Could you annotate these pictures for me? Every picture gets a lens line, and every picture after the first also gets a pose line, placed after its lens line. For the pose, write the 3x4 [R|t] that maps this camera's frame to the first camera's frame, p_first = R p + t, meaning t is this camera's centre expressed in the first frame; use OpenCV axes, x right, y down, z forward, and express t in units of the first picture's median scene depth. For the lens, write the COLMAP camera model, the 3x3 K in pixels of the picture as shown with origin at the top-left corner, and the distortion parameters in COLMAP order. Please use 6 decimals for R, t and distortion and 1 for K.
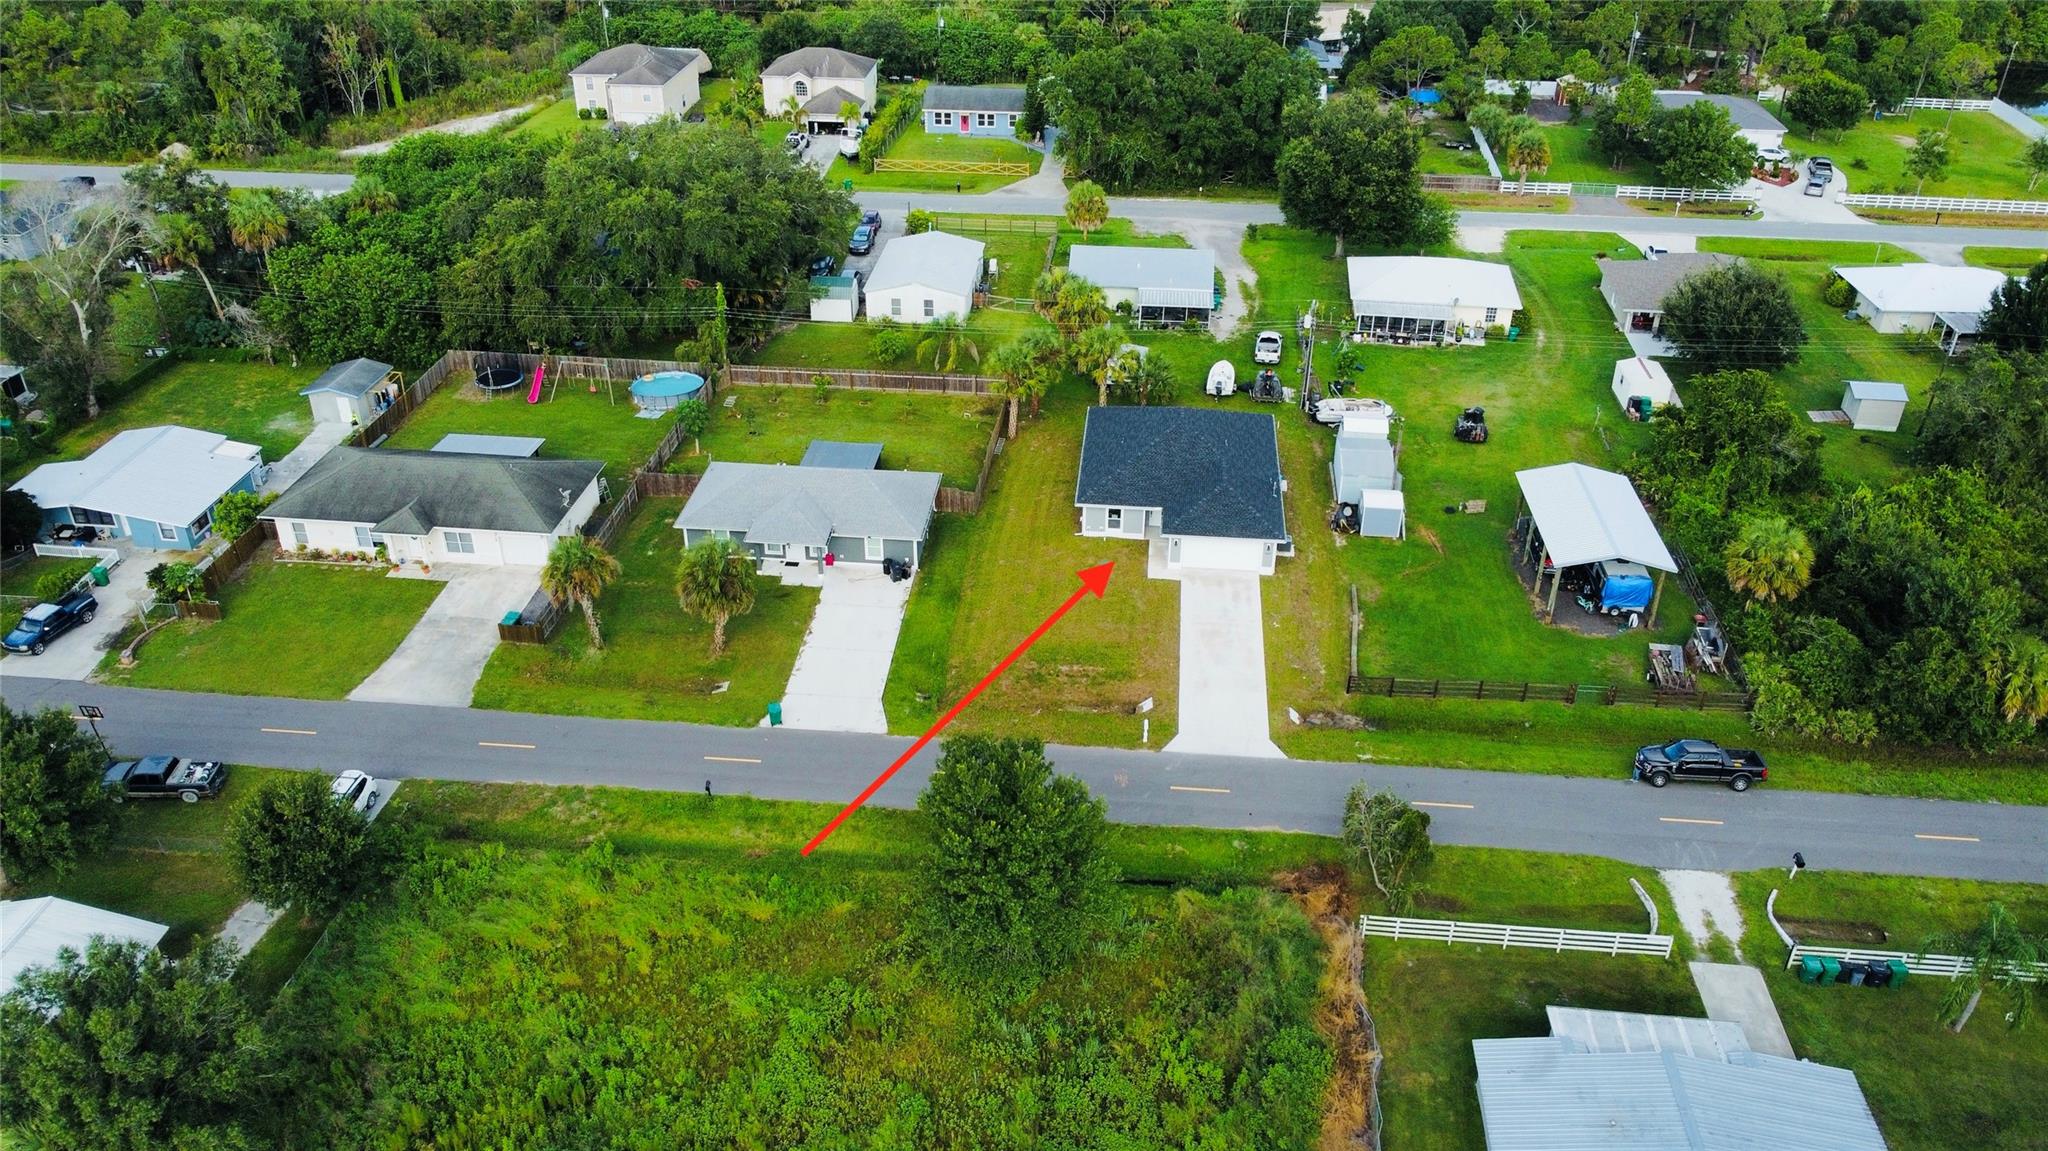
lens RADIAL K [[1560.3, 0, 1024.0], [0, 1560.3, 575.5], [0, 0, 1]] dist [0.000042, -0.006747]
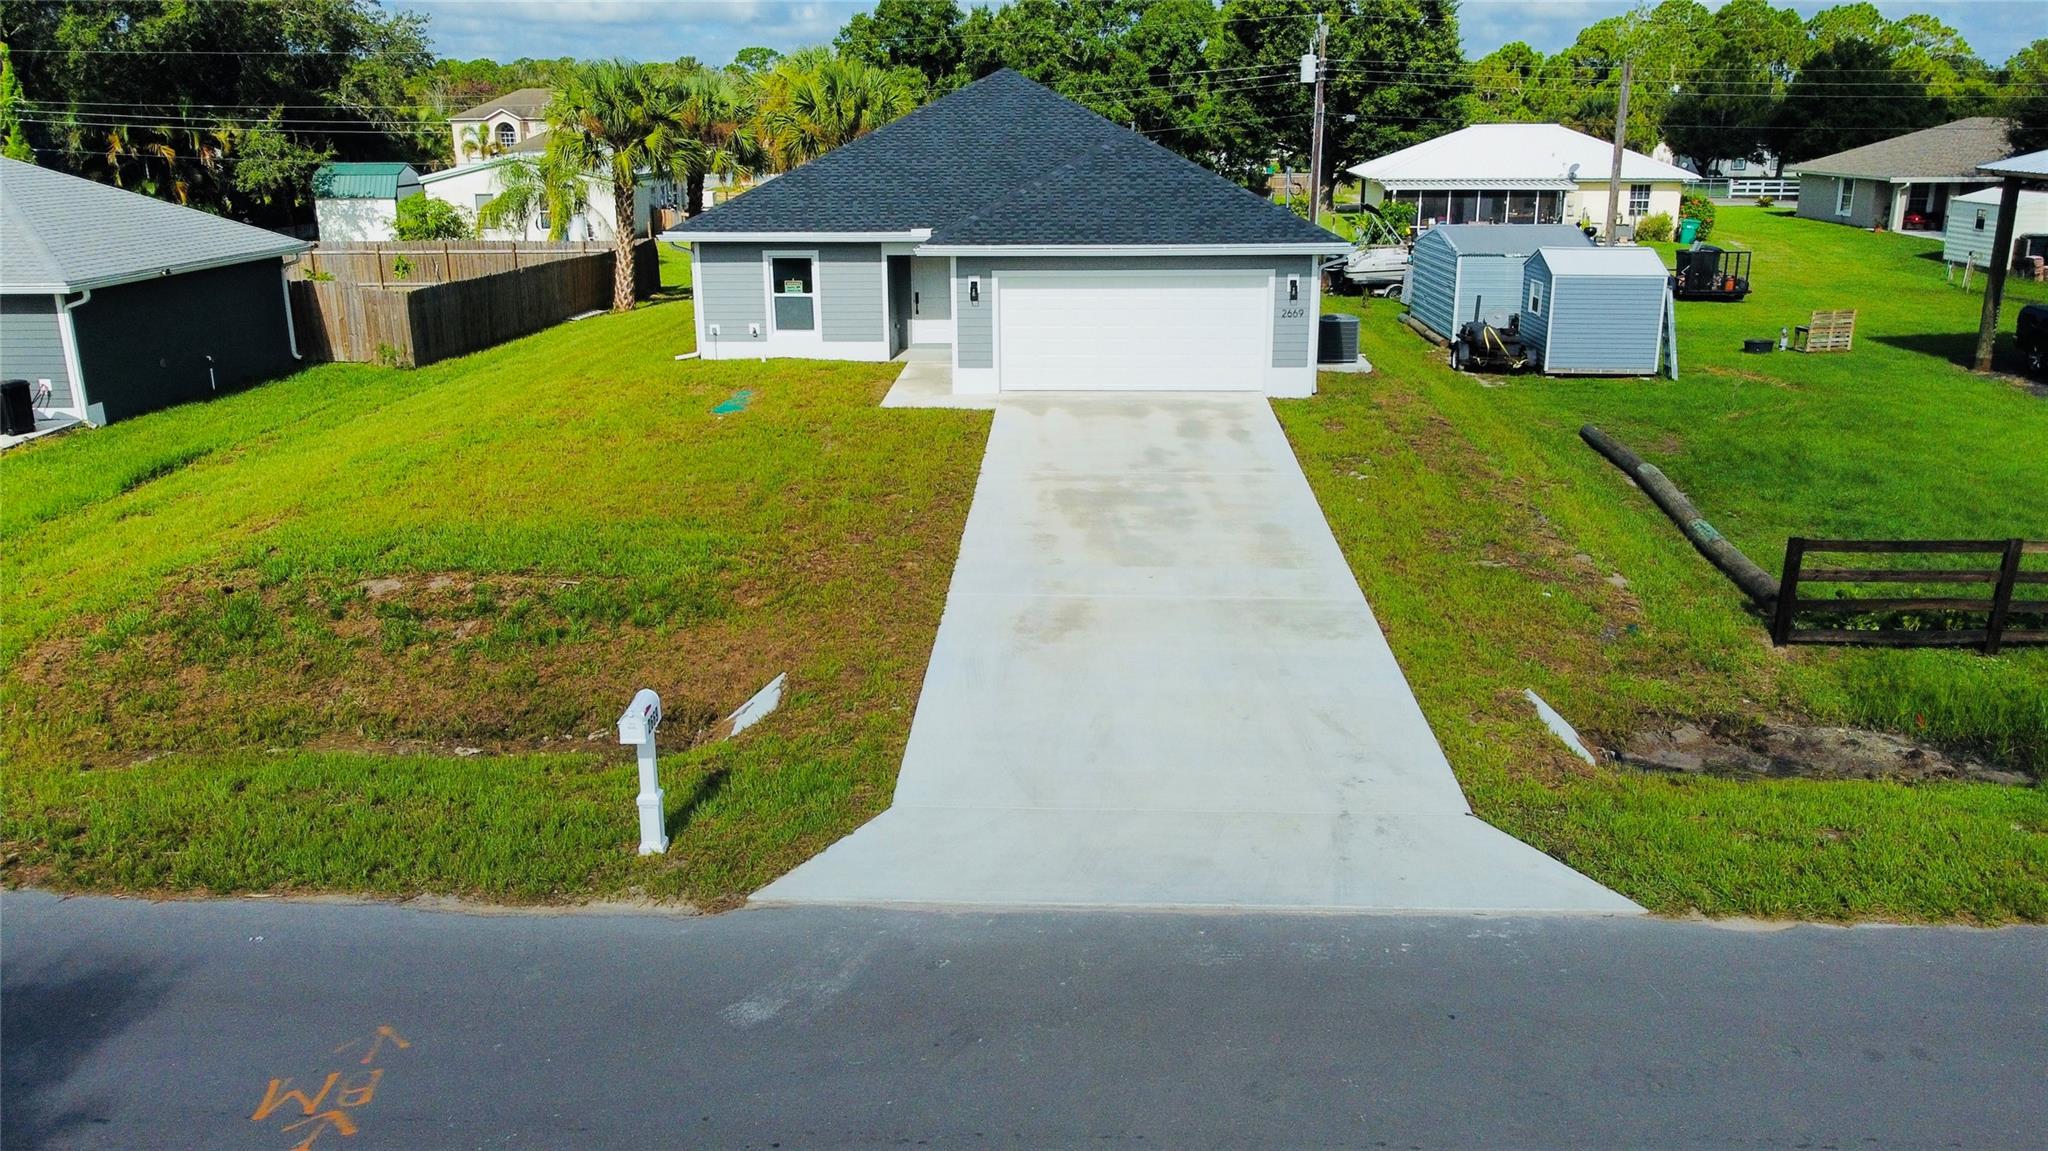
lens RADIAL K [[1560.3, 0, 1024.0], [0, 1560.3, 575.5], [0, 0, 1]] dist [0.000042, -0.006747]
pose [[0.998607, -0.027614, 0.044967, 0.094442], [0.037833, 0.968707, -0.245306, 0.104493], [-0.036786, 0.246665, 0.968402, 0.749467]]
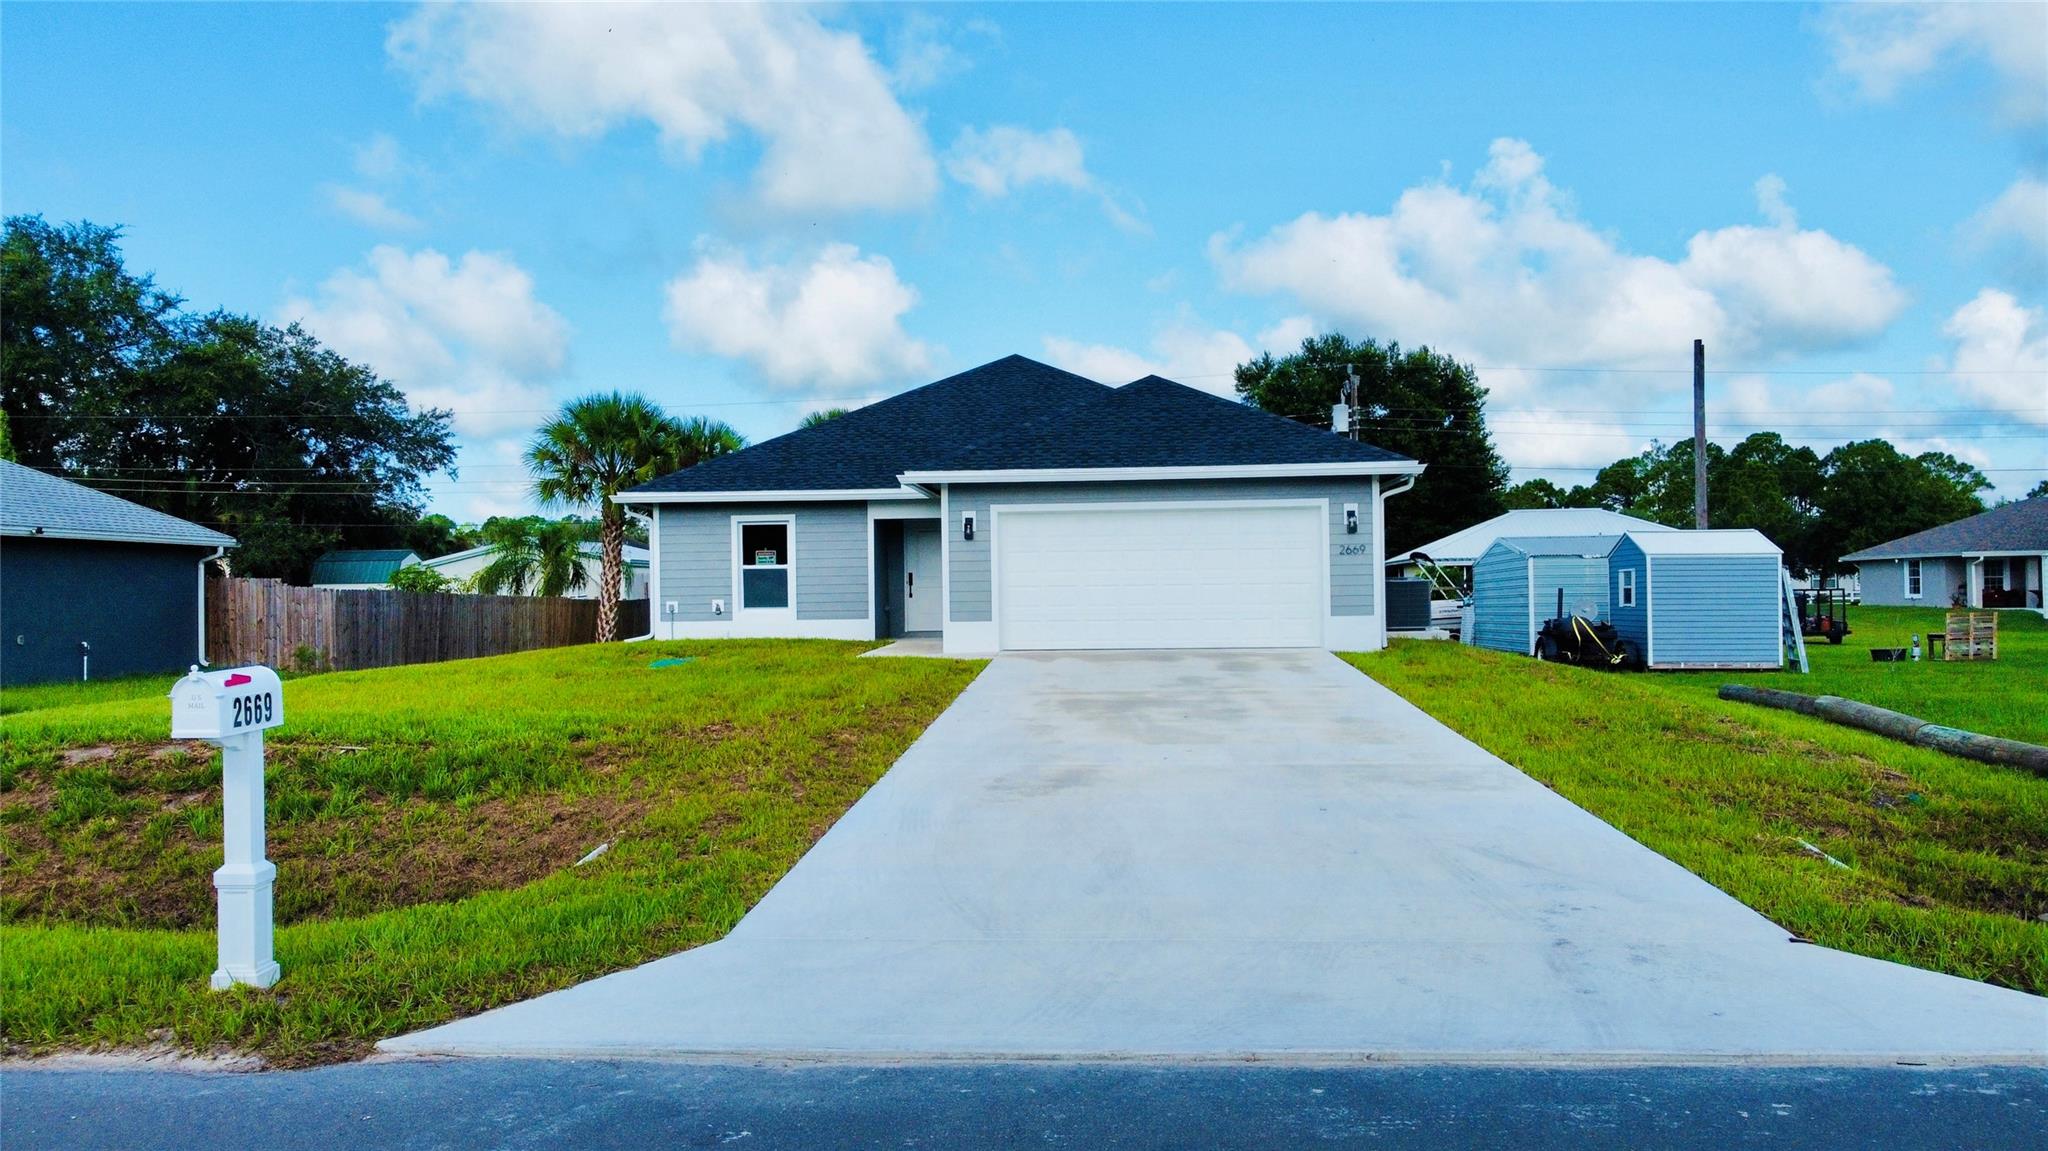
lens RADIAL K [[1560.3, 0, 1024.0], [0, 1560.3, 575.5], [0, 0, 1]] dist [0.000042, -0.006747]
pose [[0.999374, -0.019896, 0.029257, 0.101129], [0.032201, 0.854094, -0.519122, 0.114711], [-0.014660, 0.519739, 0.854200, 0.815057]]
